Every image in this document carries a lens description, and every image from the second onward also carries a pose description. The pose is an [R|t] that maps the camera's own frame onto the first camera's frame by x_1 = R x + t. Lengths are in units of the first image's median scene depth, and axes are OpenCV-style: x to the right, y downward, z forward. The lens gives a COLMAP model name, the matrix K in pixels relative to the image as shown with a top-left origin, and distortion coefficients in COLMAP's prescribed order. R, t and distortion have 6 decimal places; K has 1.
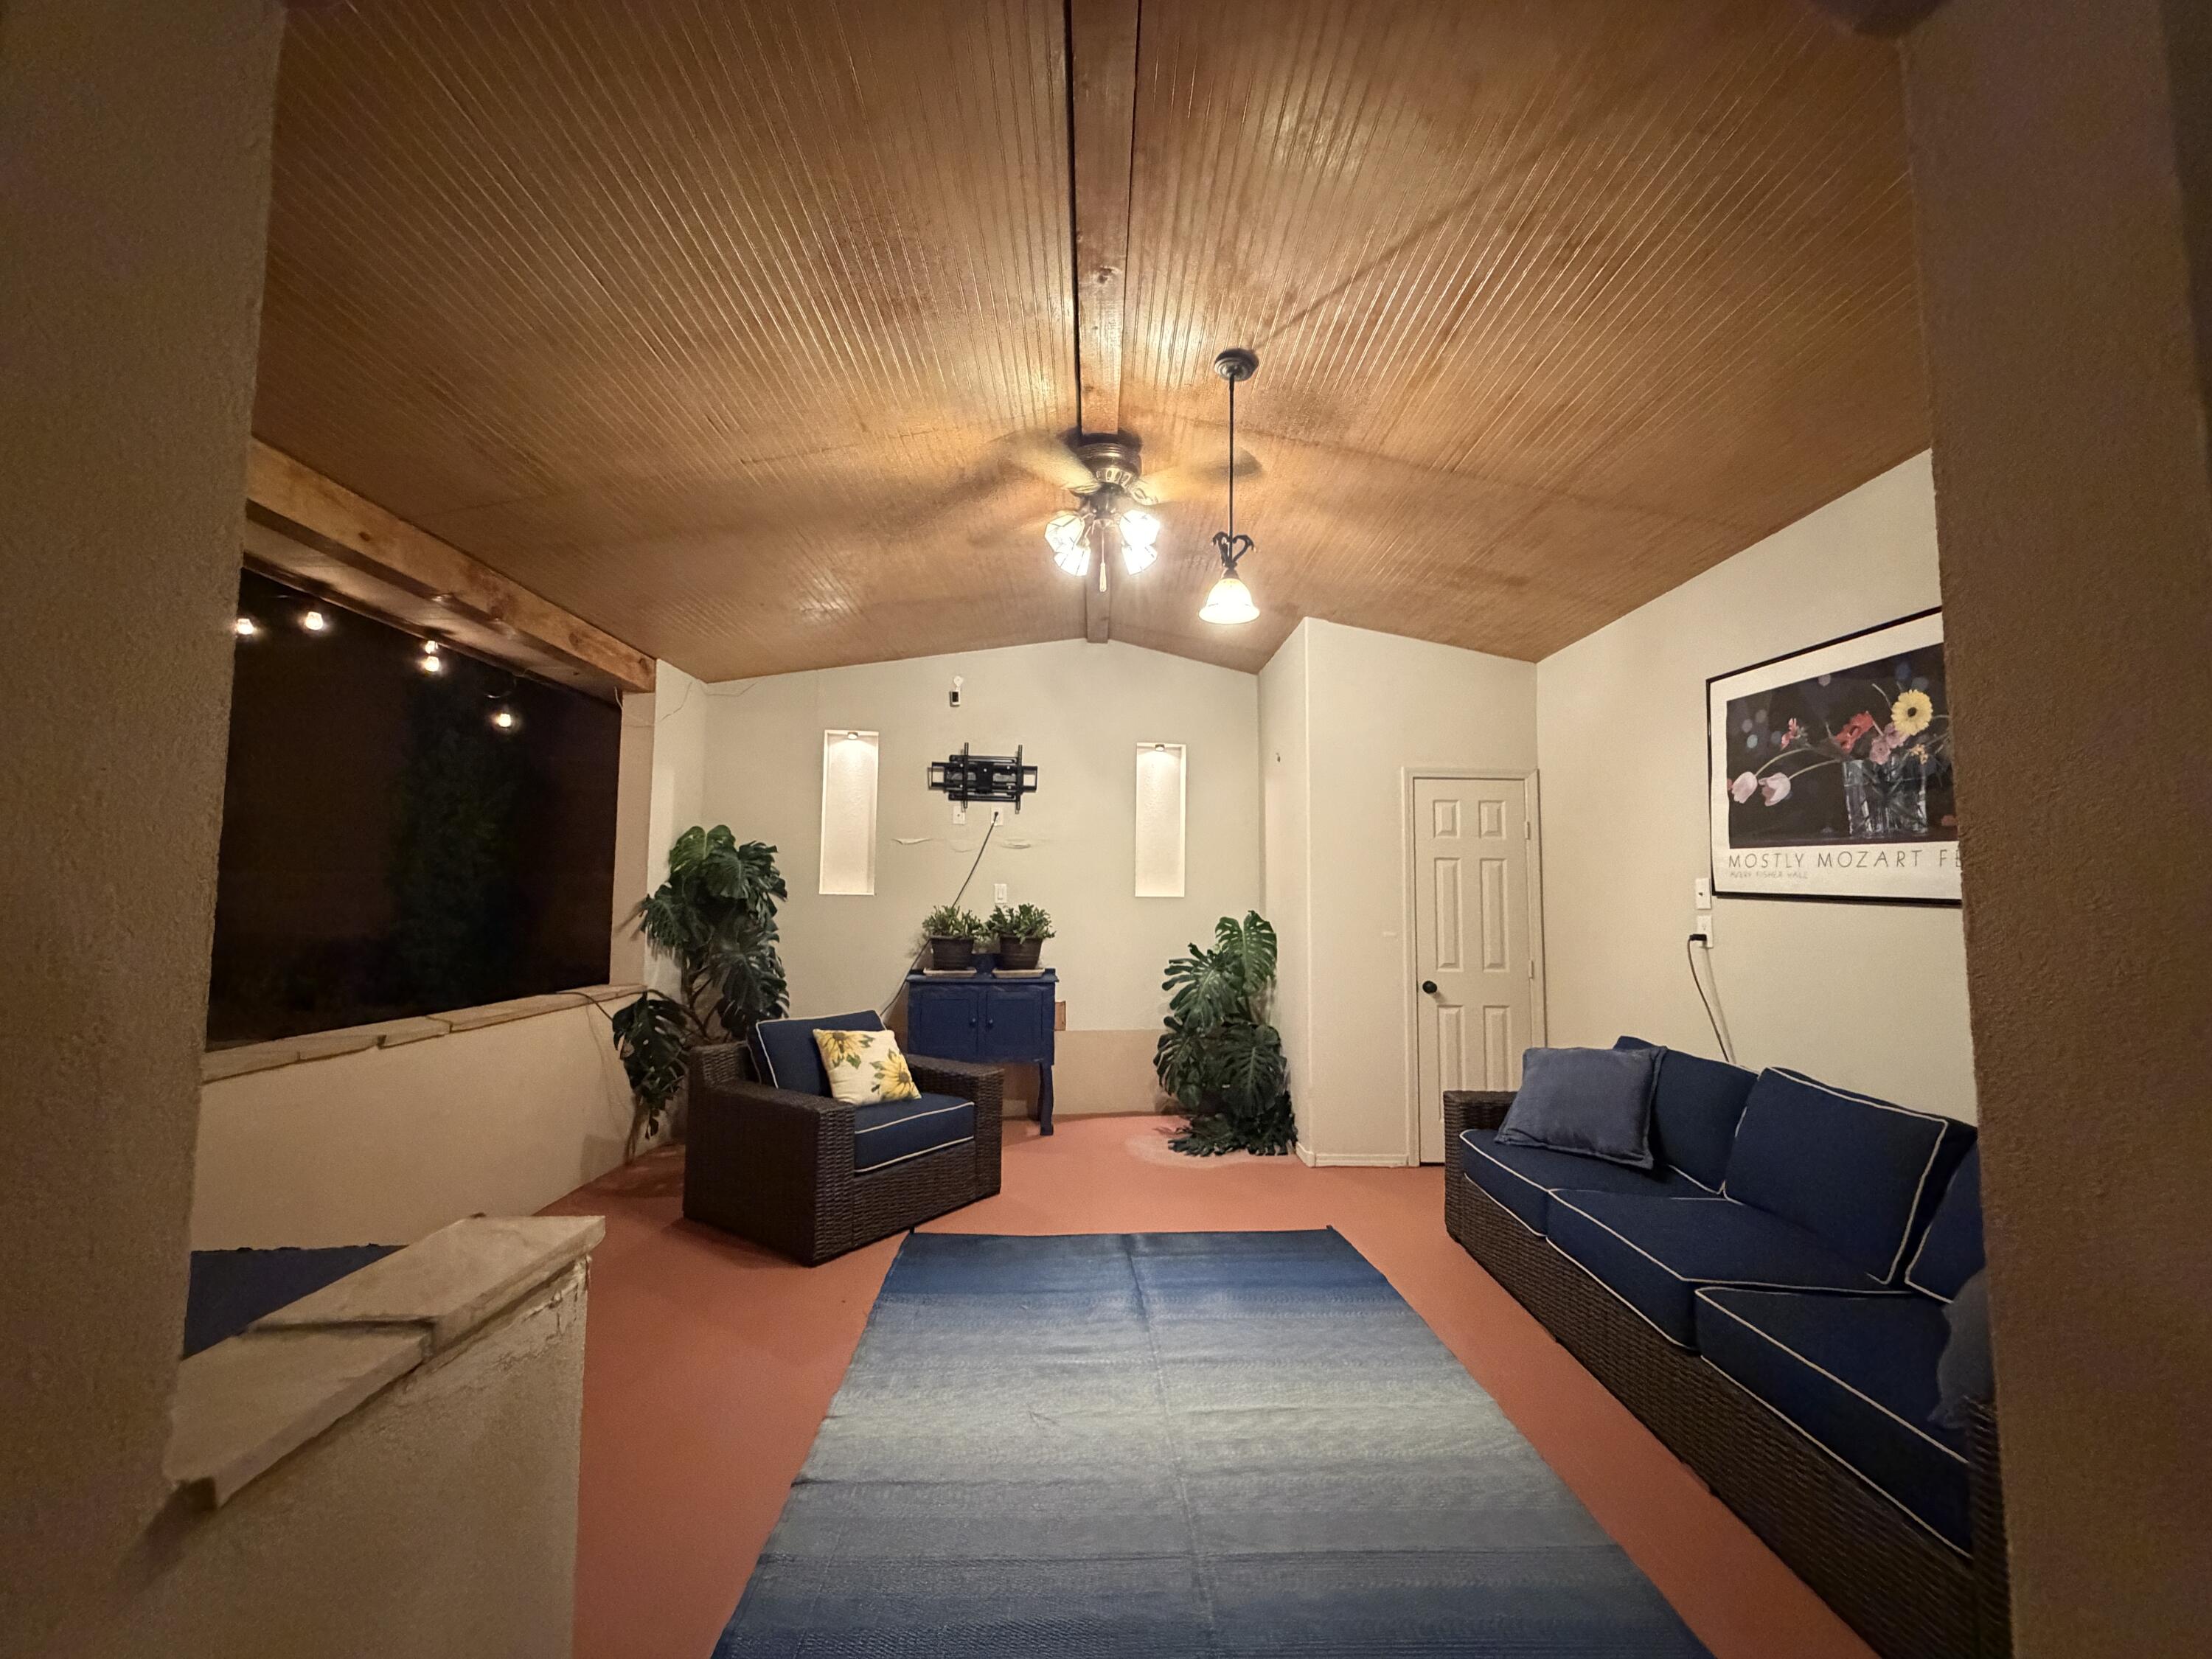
lens RADIAL K [[882.0, 0, 1098.9], [0, 882.0, 830.4], [0, 0, 1]] dist [0.002610, 0.000084]
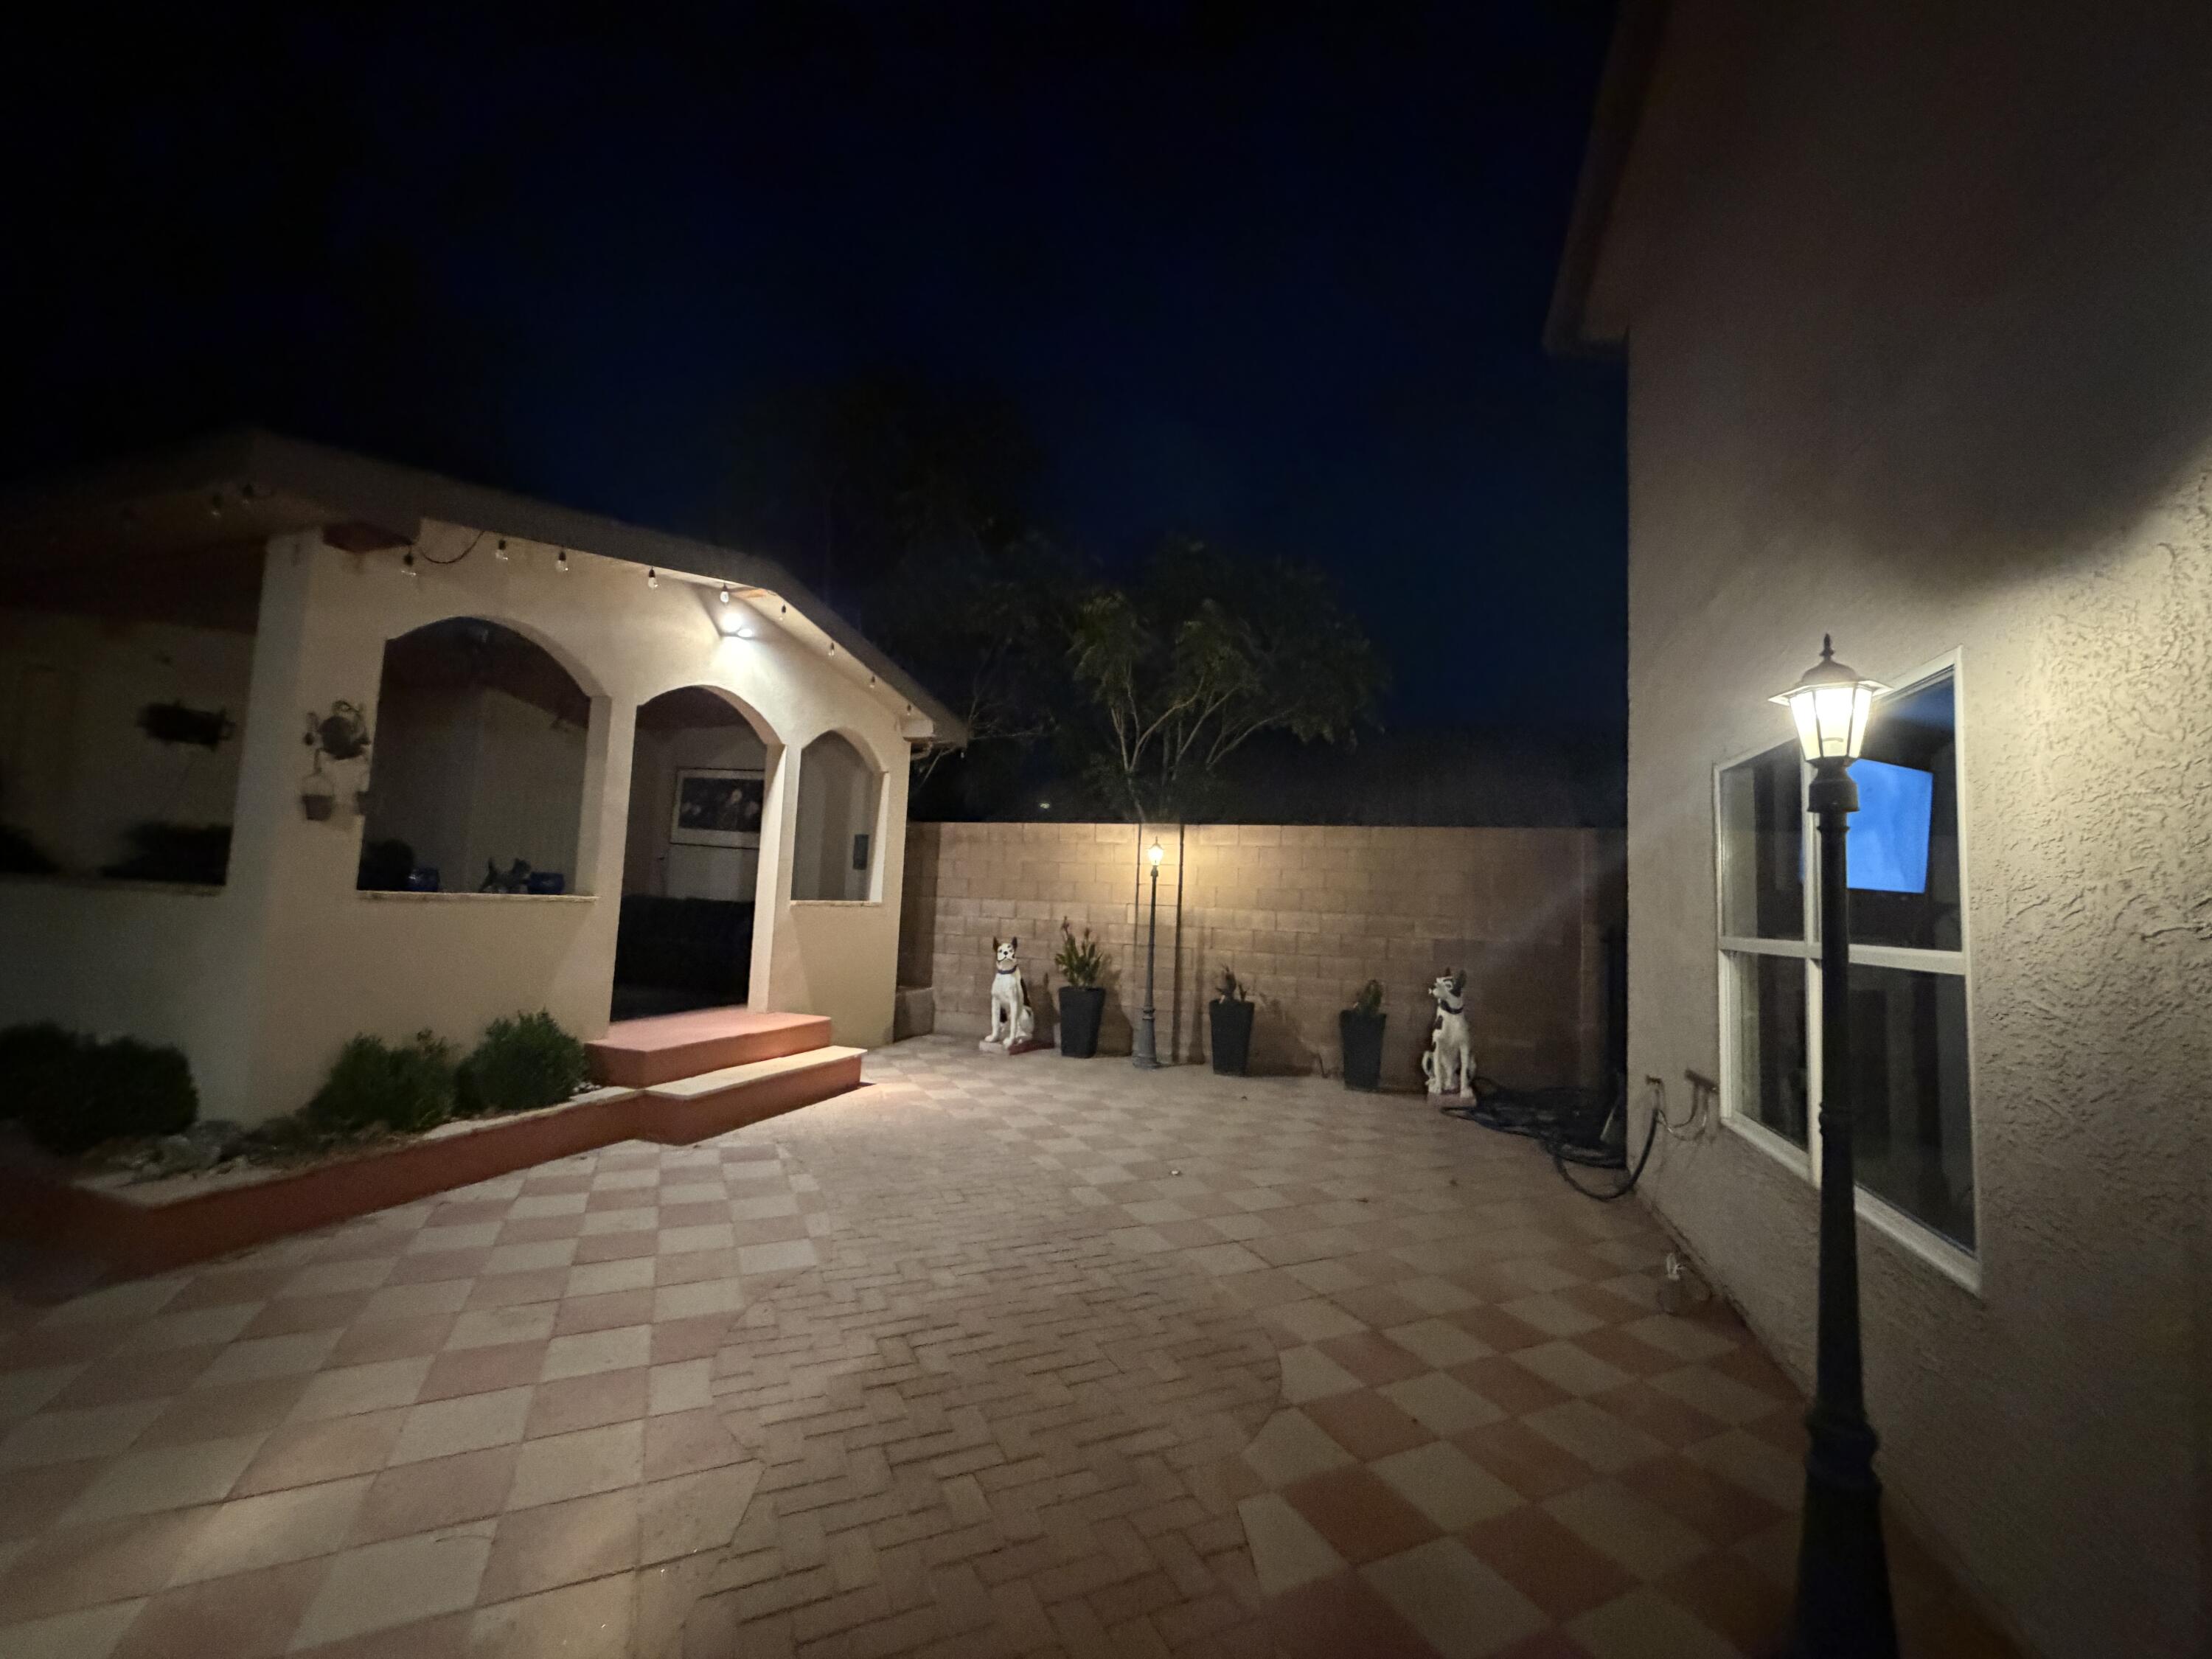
lens RADIAL K [[882.0, 0, 1098.9], [0, 882.0, 830.4], [0, 0, 1]] dist [0.002610, 0.000084]
pose [[0.339388, 0.080693, 0.937179, -1.227915], [-0.118436, 0.992051, -0.042528, -0.009690], [-0.933160, -0.096562, 0.346247, -1.037866]]
